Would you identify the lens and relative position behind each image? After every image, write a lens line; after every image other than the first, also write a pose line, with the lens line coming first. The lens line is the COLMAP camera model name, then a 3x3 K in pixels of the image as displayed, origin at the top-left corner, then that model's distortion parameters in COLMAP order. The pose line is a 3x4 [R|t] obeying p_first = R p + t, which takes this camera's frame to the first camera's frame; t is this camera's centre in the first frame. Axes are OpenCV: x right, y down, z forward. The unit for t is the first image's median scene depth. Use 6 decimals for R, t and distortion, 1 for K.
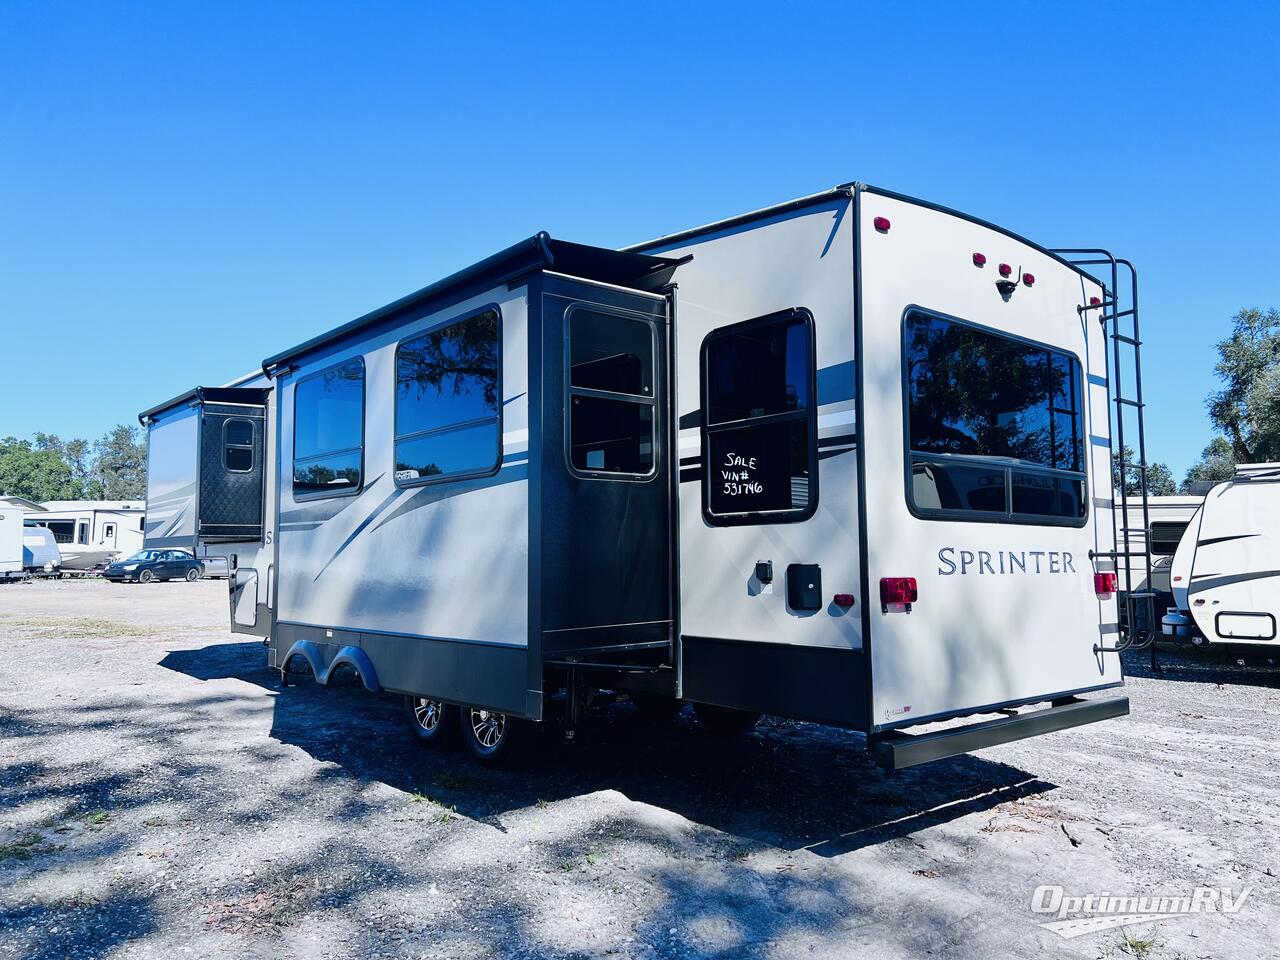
lens RADIAL K [[975.1, 0, 649.7], [0, 975.1, 482.8], [0, 0, 1]] dist [0.006064, -0.000395]
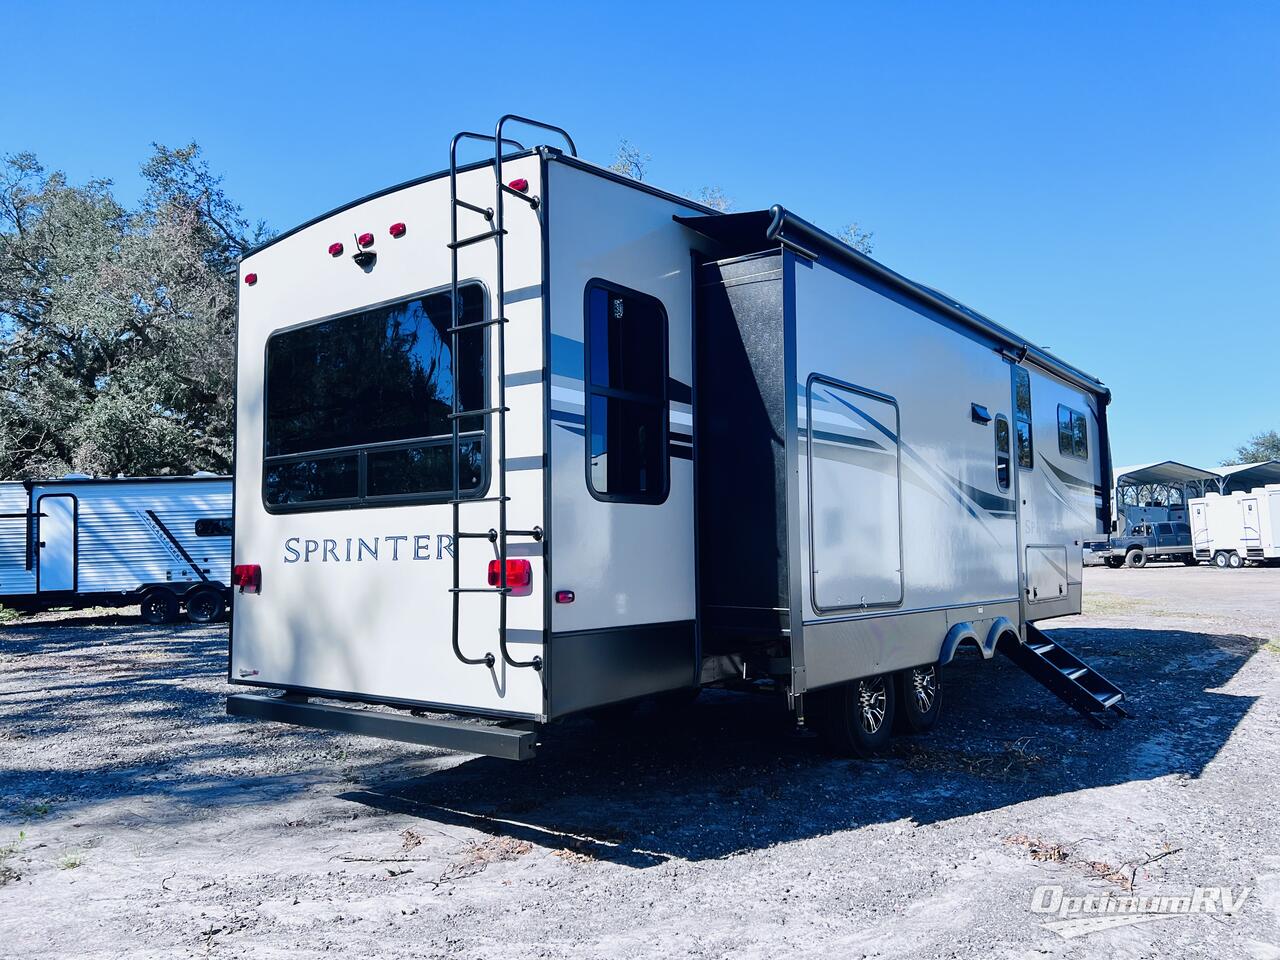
lens RADIAL K [[975.1, 0, 649.7], [0, 975.1, 482.8], [0, 0, 1]] dist [0.006064, -0.000395]
pose [[0.199512, -0.076477, -0.976906, 1.398573], [0.096196, 0.993663, -0.058143, 0.102204], [0.975162, -0.082375, 0.205605, 1.113421]]
